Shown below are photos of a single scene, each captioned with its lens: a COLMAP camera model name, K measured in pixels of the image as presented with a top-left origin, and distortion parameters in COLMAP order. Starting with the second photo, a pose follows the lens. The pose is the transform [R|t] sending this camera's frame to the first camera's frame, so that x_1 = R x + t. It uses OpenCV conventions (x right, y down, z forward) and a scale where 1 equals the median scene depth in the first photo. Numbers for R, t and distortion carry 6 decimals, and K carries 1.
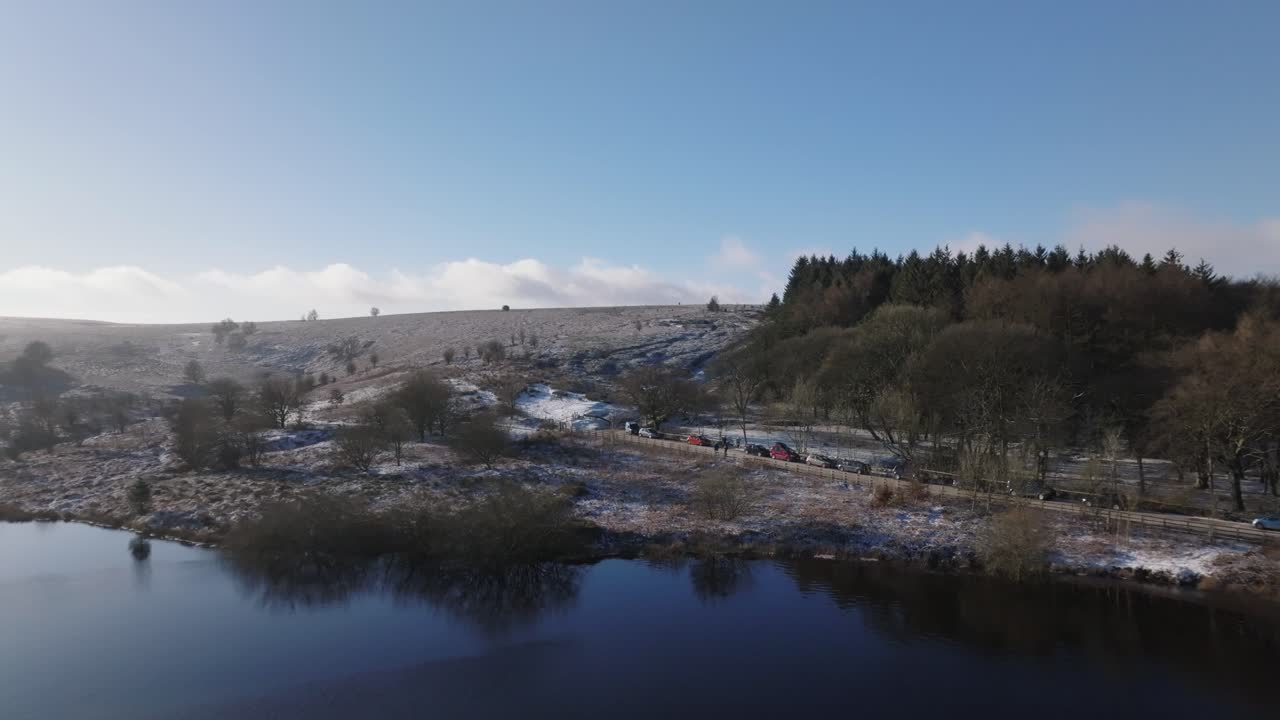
lens RADIAL K [[983.5, 0, 640.9], [0, 983.5, 366.3], [0, 0, 1]] dist [0.052314, -0.056443]
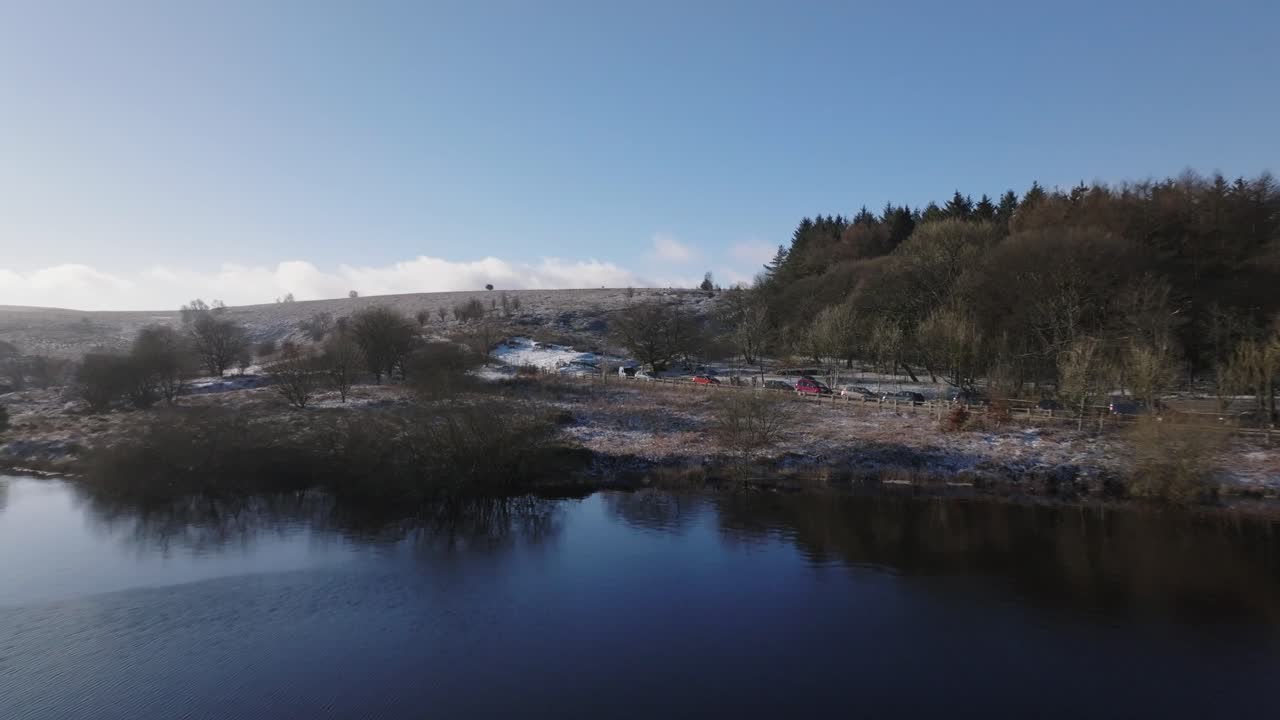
lens RADIAL K [[983.5, 0, 641.4], [0, 983.5, 355.2], [0, 0, 1]] dist [0.052314, -0.056443]
pose [[0.999917, 0.001014, 0.012841, -0.008678], [-0.000858, 0.999927, -0.012085, 0.070945], [-0.012852, 0.012073, 0.999845, 0.176168]]
